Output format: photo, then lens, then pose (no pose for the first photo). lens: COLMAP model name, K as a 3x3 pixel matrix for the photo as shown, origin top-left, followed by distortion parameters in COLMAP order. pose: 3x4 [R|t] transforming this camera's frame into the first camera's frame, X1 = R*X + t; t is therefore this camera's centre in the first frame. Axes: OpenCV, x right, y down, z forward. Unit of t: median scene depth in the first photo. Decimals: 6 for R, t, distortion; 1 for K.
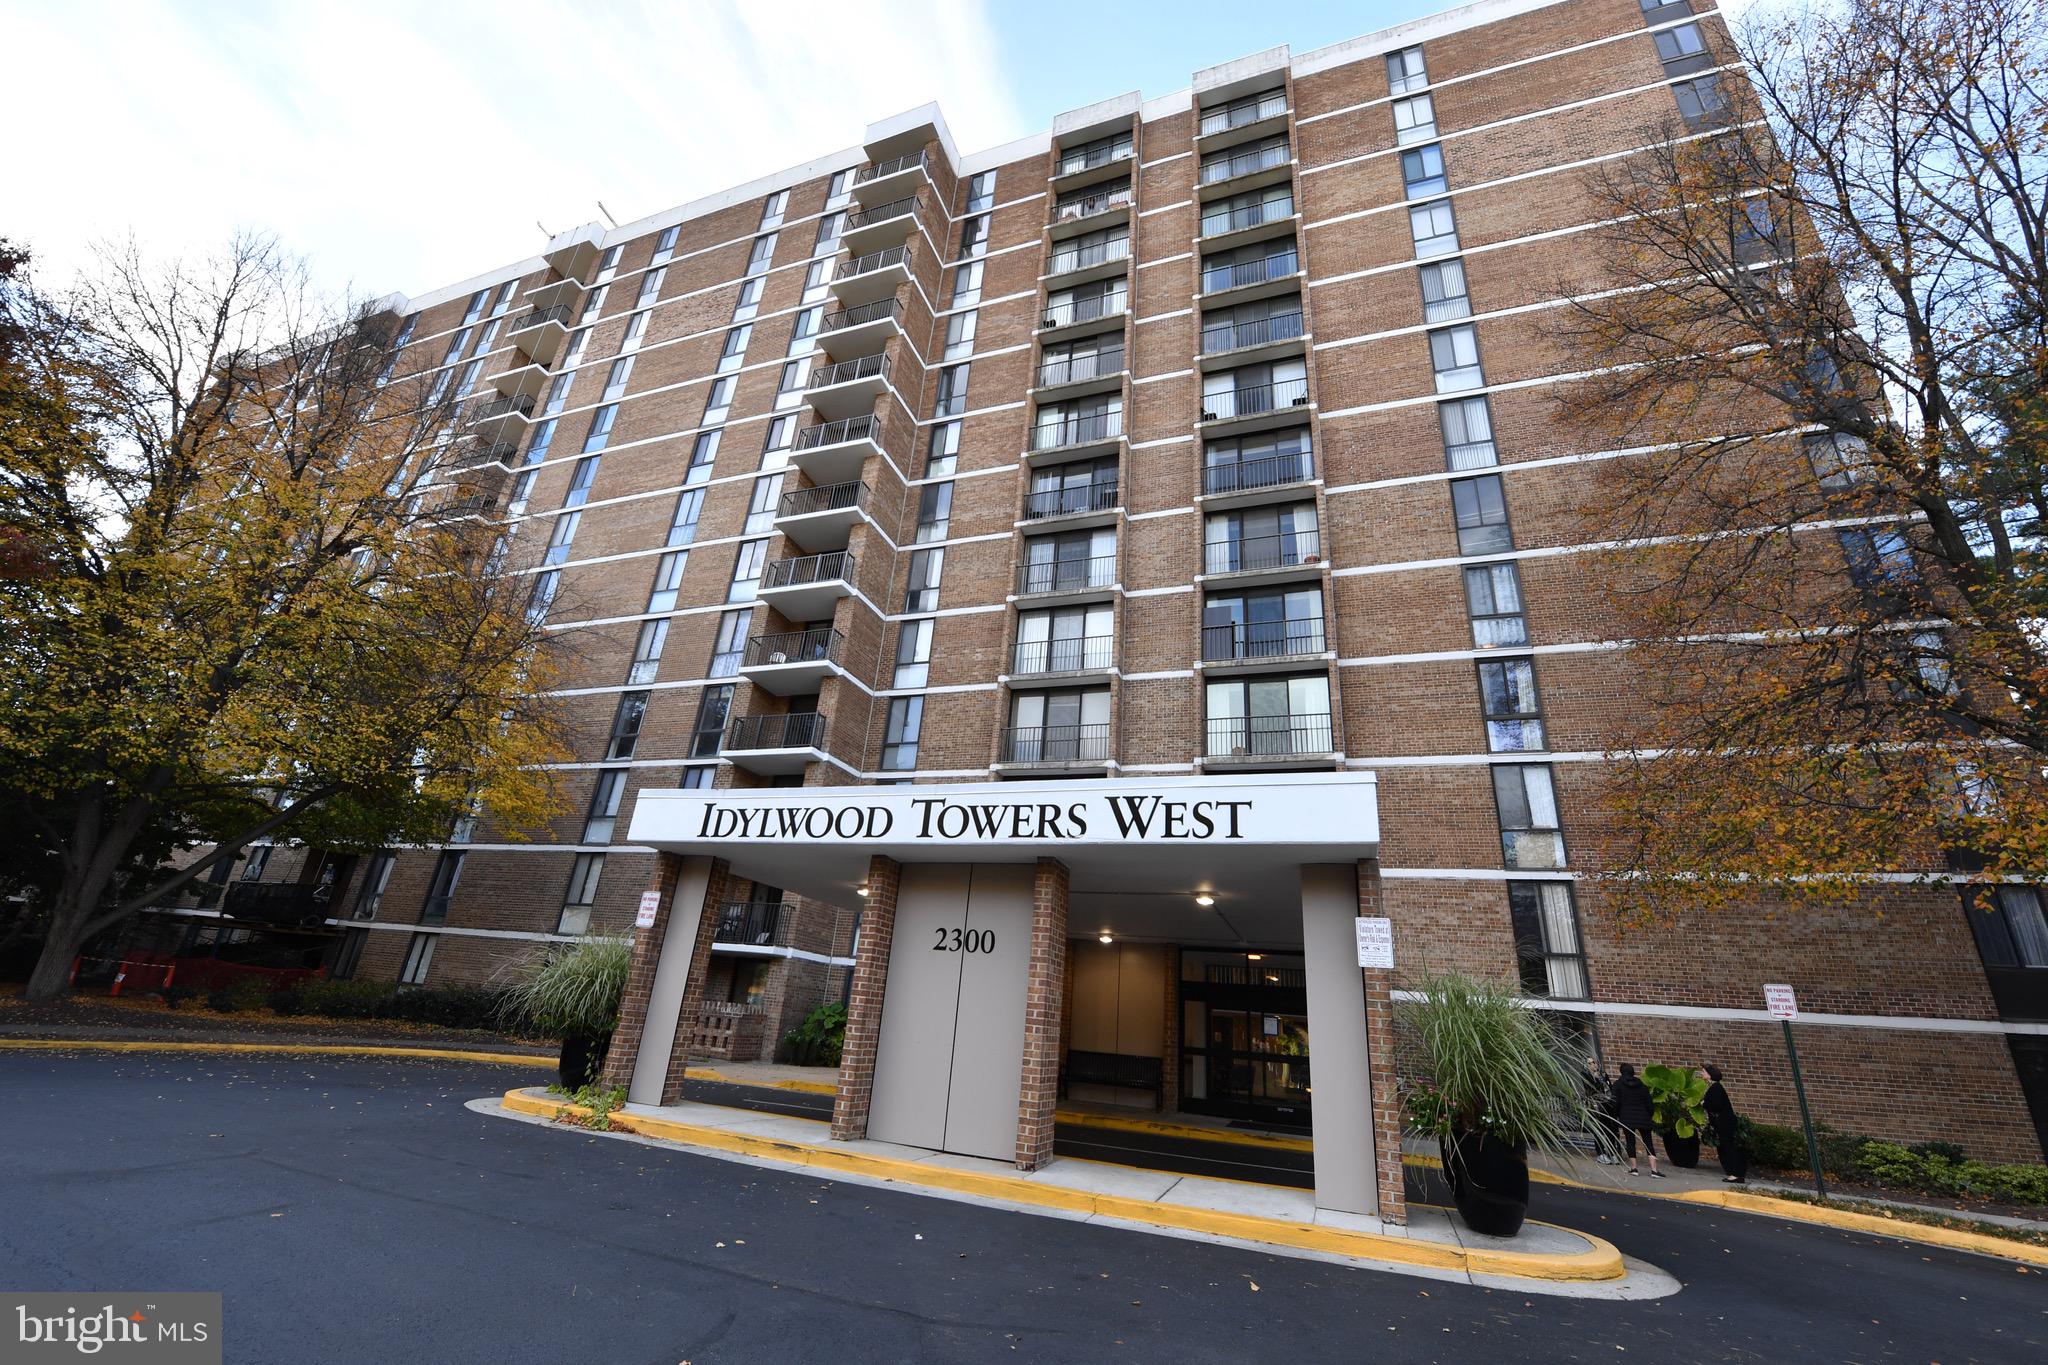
lens RADIAL K [[820.1, 0, 1018.9], [0, 820.1, 690.9], [0, 0, 1]] dist [-0.014627, -0.002805]
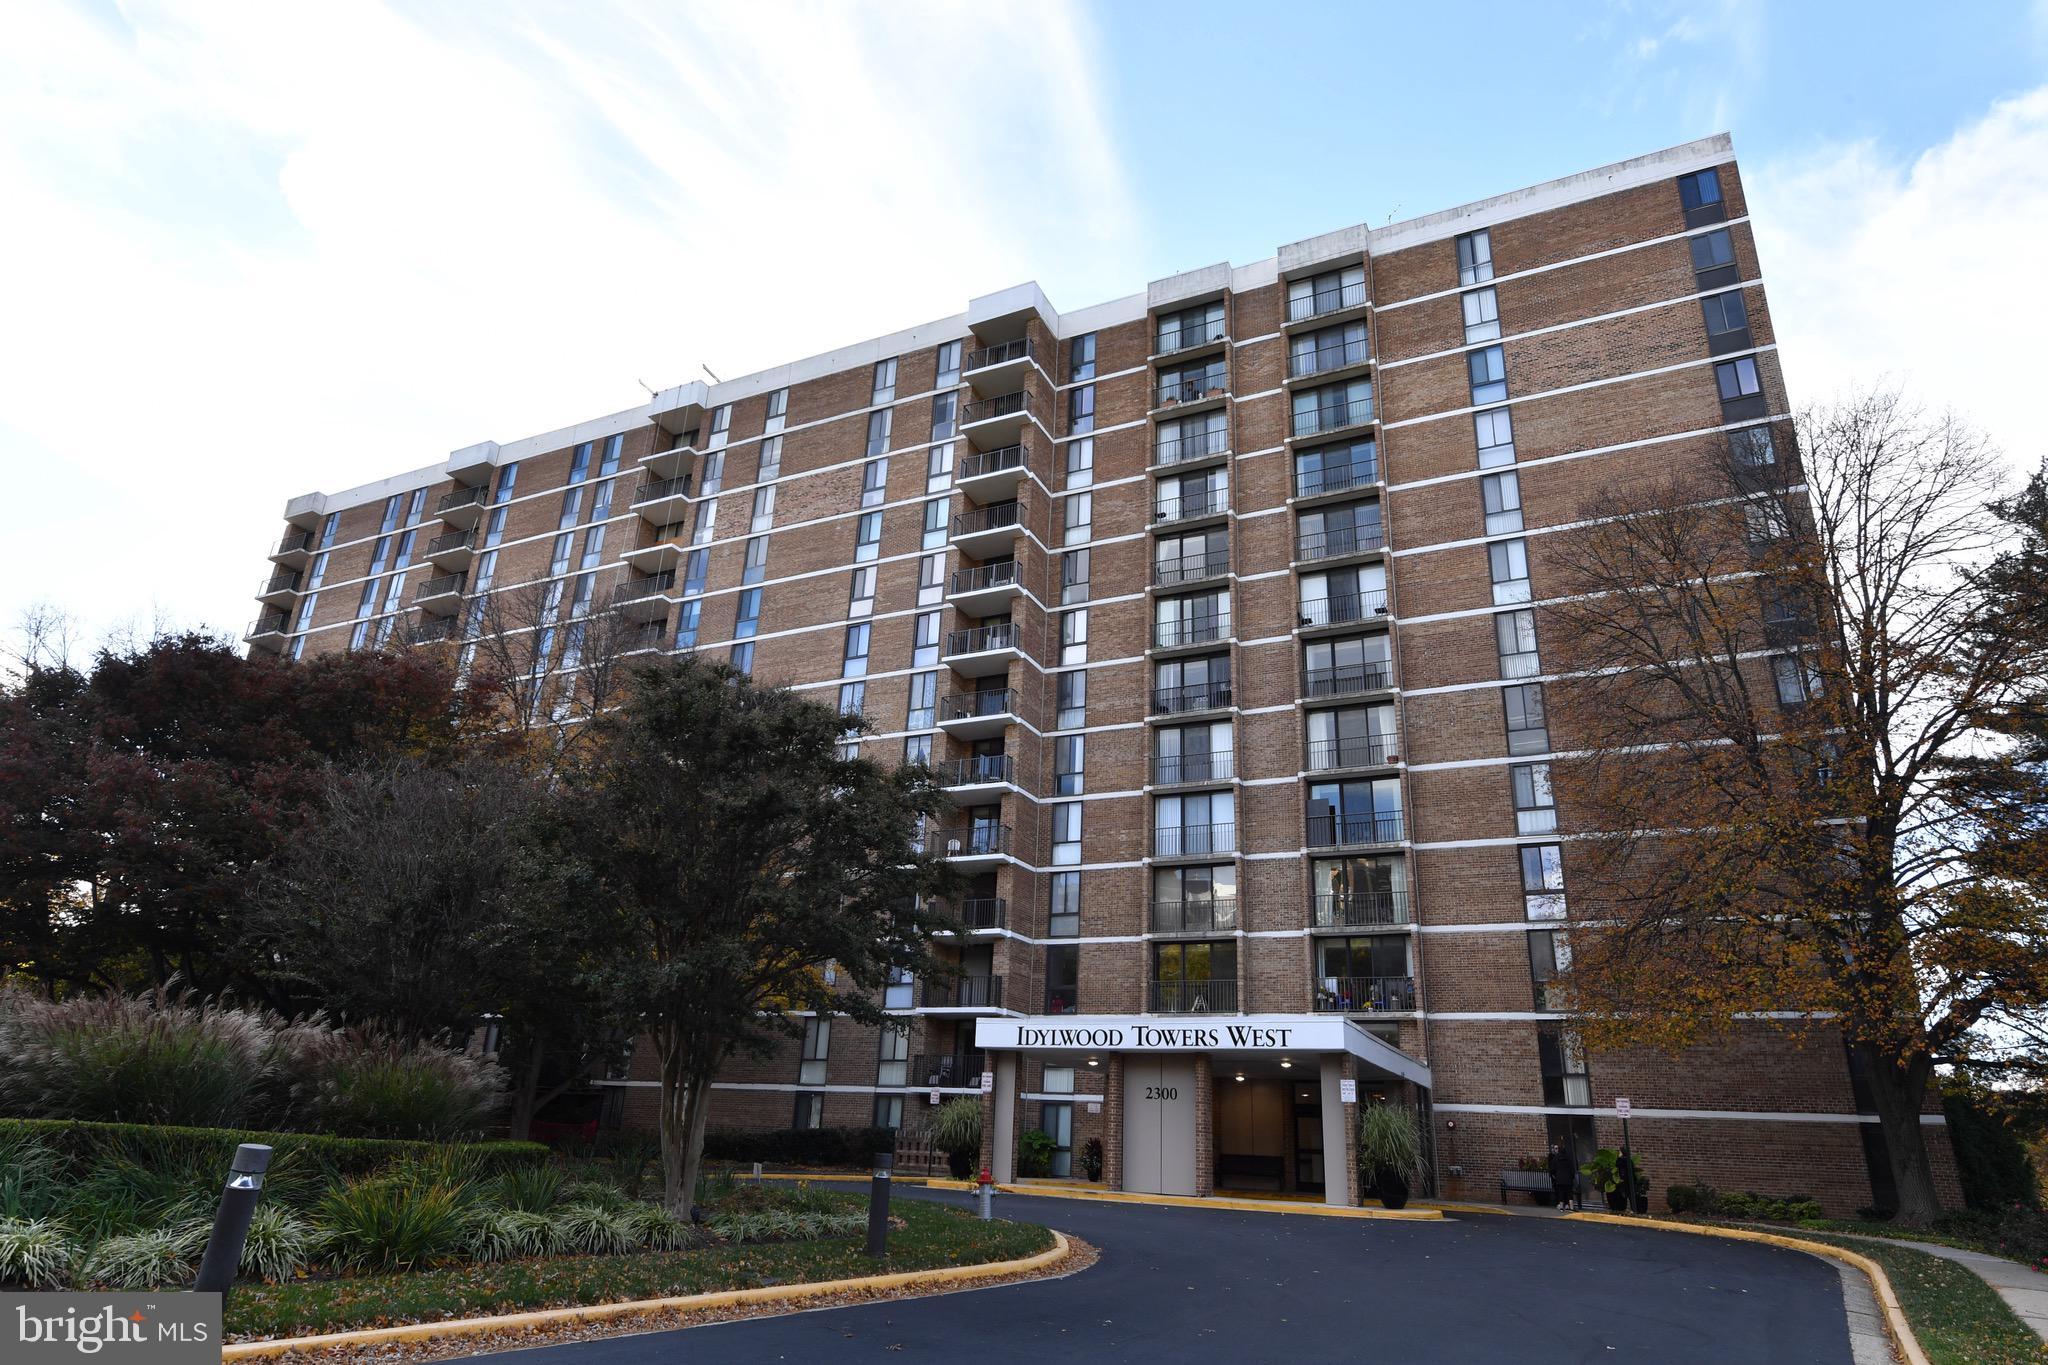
lens RADIAL K [[1214.7, 0, 1018.3], [0, 1214.7, 686.8], [0, 0, 1]] dist [-0.000531, -0.002488]
pose [[0.993883, -0.071226, -0.084403, -0.036864], [0.072592, 0.997274, 0.013218, -0.299918], [0.083231, -0.019265, 0.996344, -0.786244]]
